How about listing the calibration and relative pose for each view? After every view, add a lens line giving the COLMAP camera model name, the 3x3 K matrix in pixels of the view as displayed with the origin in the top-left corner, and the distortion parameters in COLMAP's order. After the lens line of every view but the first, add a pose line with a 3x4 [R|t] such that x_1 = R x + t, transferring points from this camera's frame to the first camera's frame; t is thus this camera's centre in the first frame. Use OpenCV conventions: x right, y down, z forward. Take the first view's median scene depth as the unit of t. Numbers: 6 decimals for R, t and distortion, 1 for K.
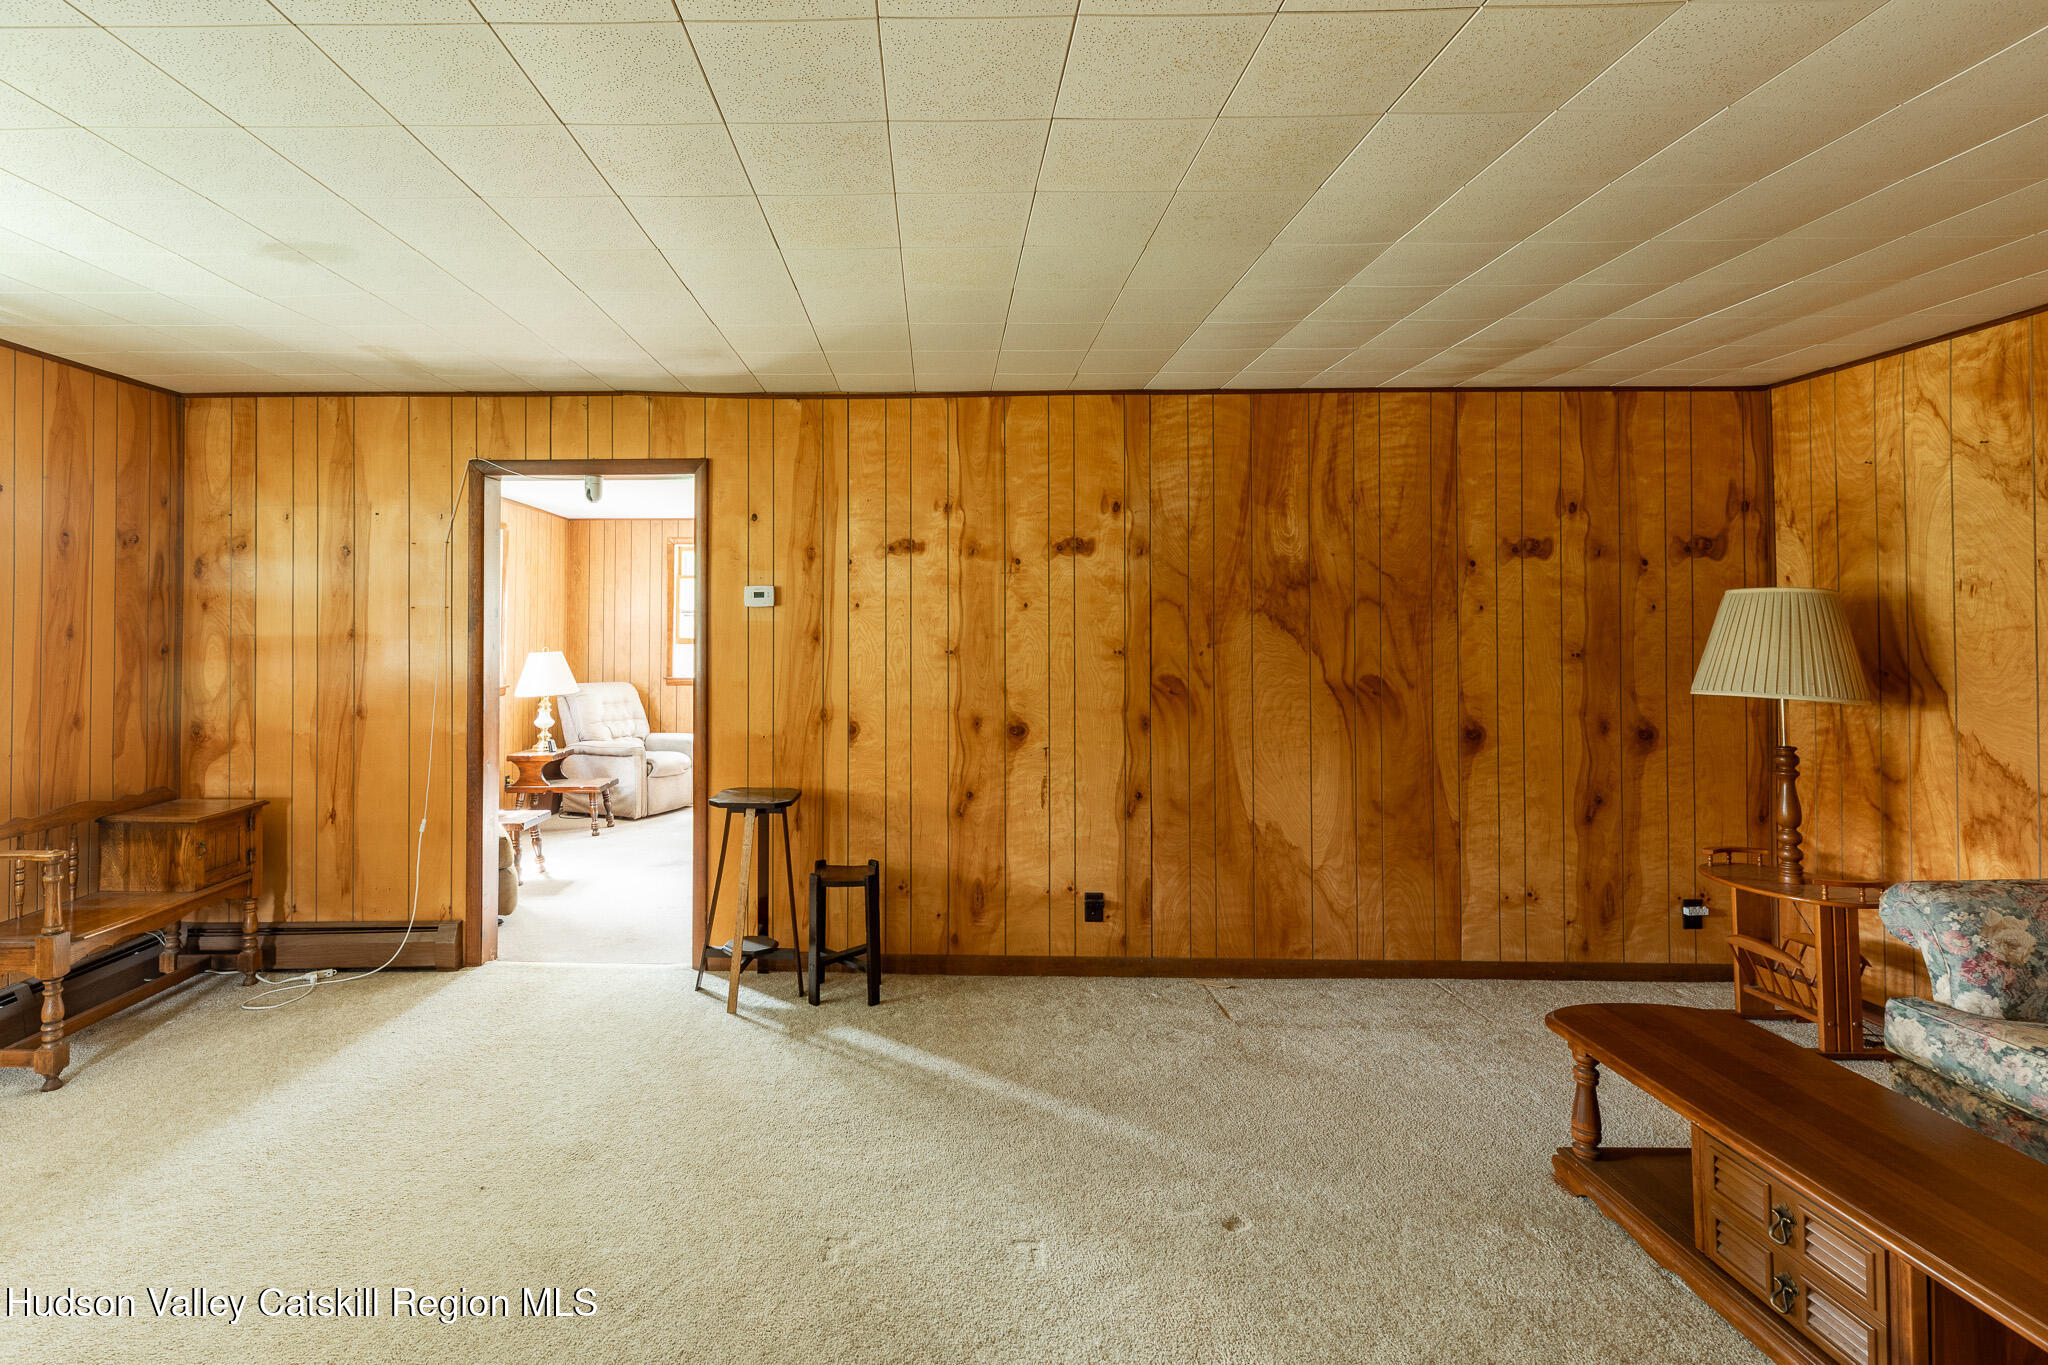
lens RADIAL K [[937.8, 0, 919.3], [0, 937.8, 613.0], [0, 0, 1]] dist [-0.003324, -0.000236]
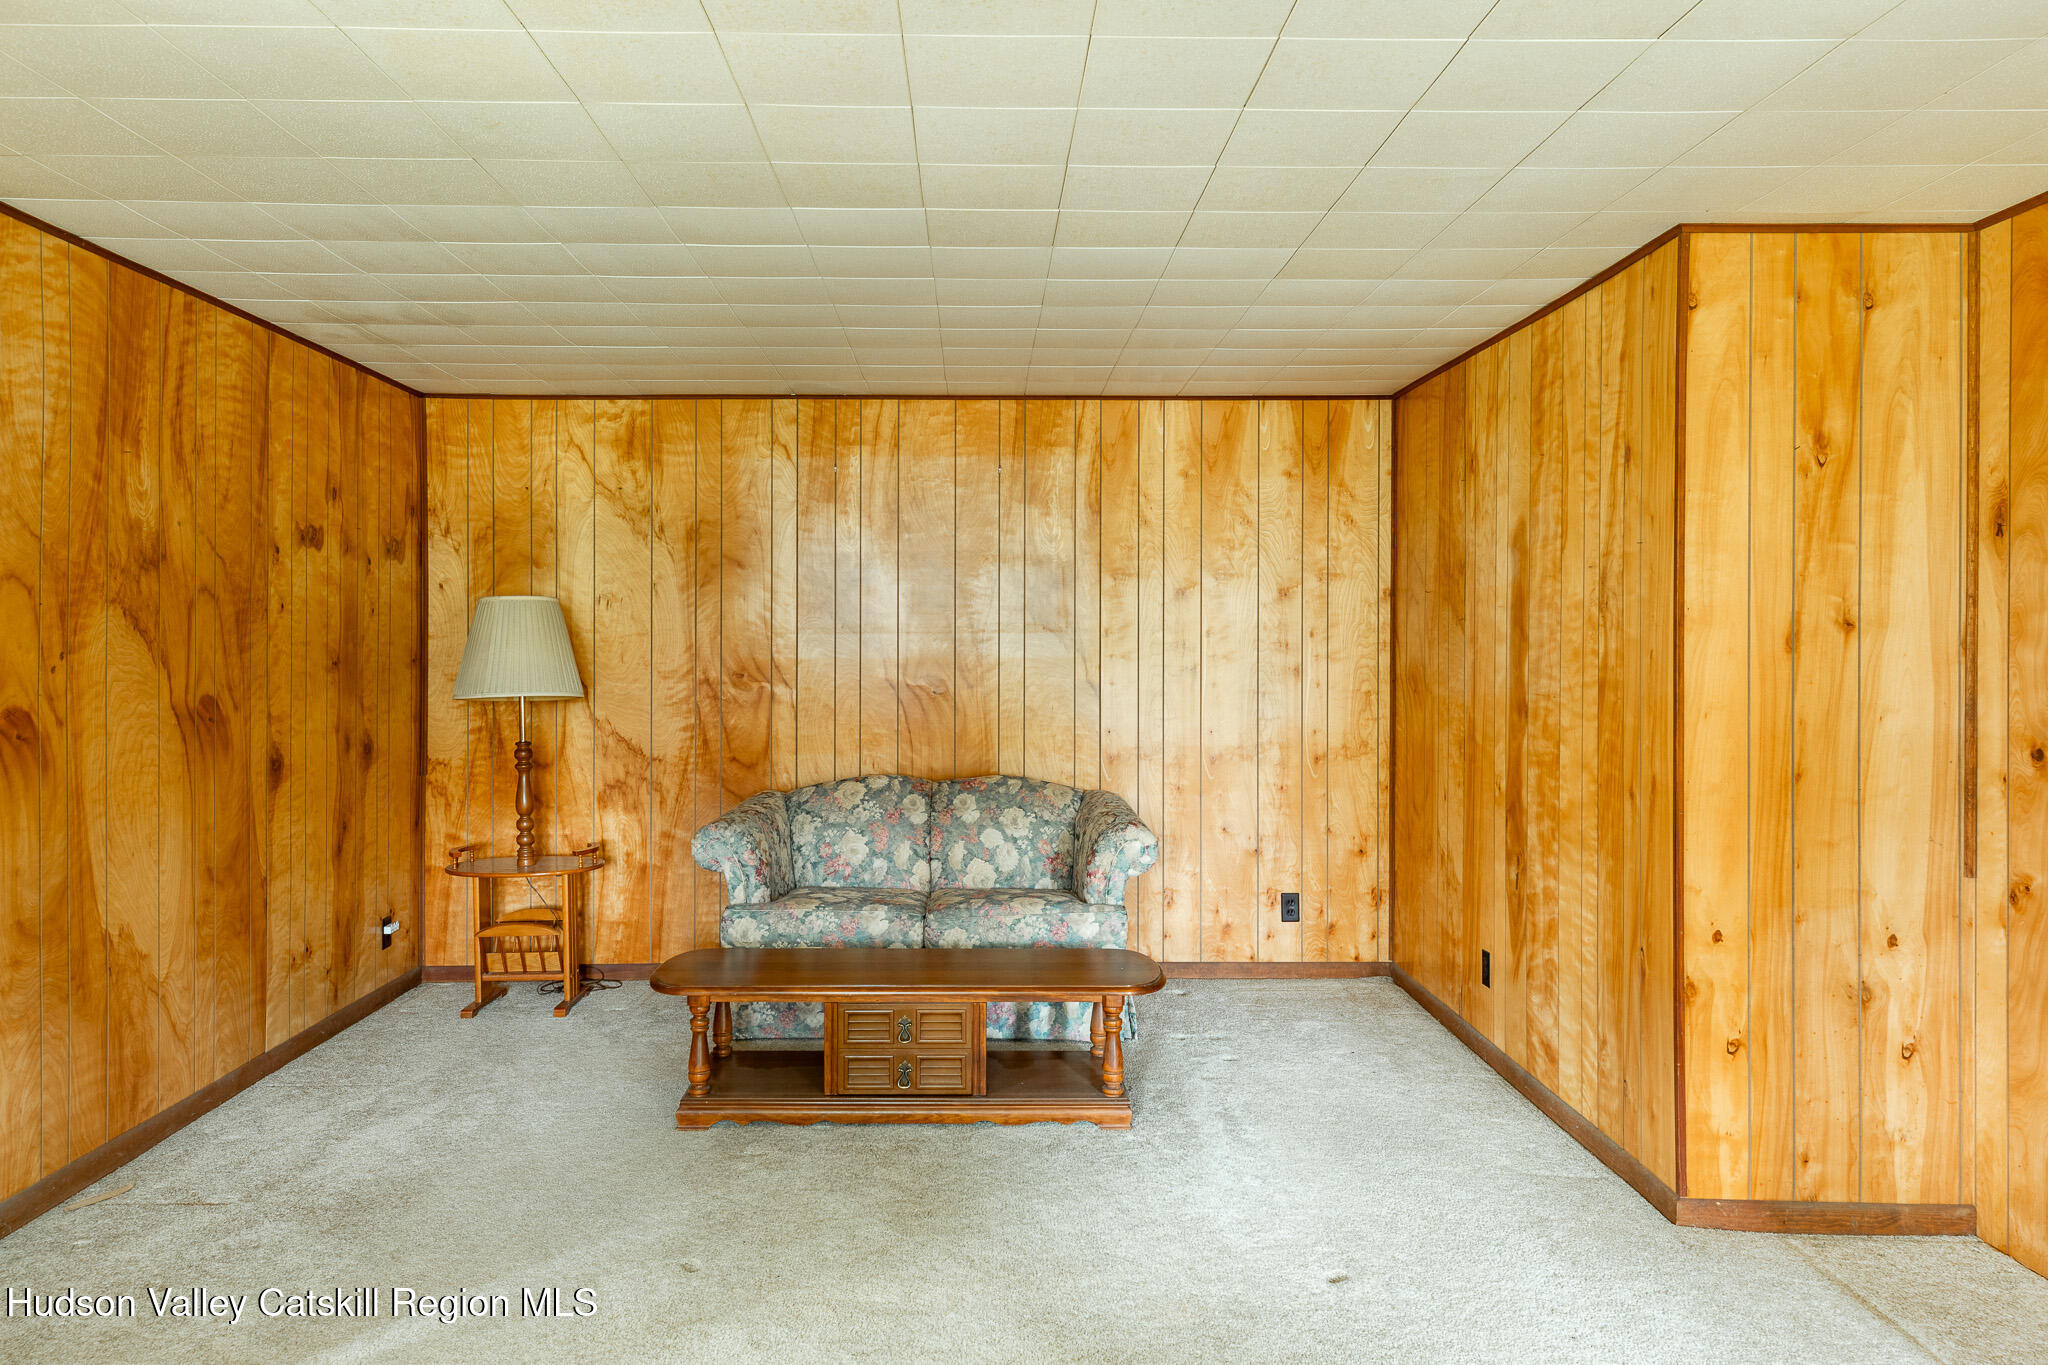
lens RADIAL K [[1387.0, 0, 950.5], [0, 1387.0, 646.7], [0, 0, 1]] dist [-0.000054, -0.000317]
pose [[0.000203, -0.001616, 0.999999, -0.597880], [-0.018277, 0.999832, 0.001620, 0.017099], [-0.999833, -0.018277, 0.000174, 0.432759]]
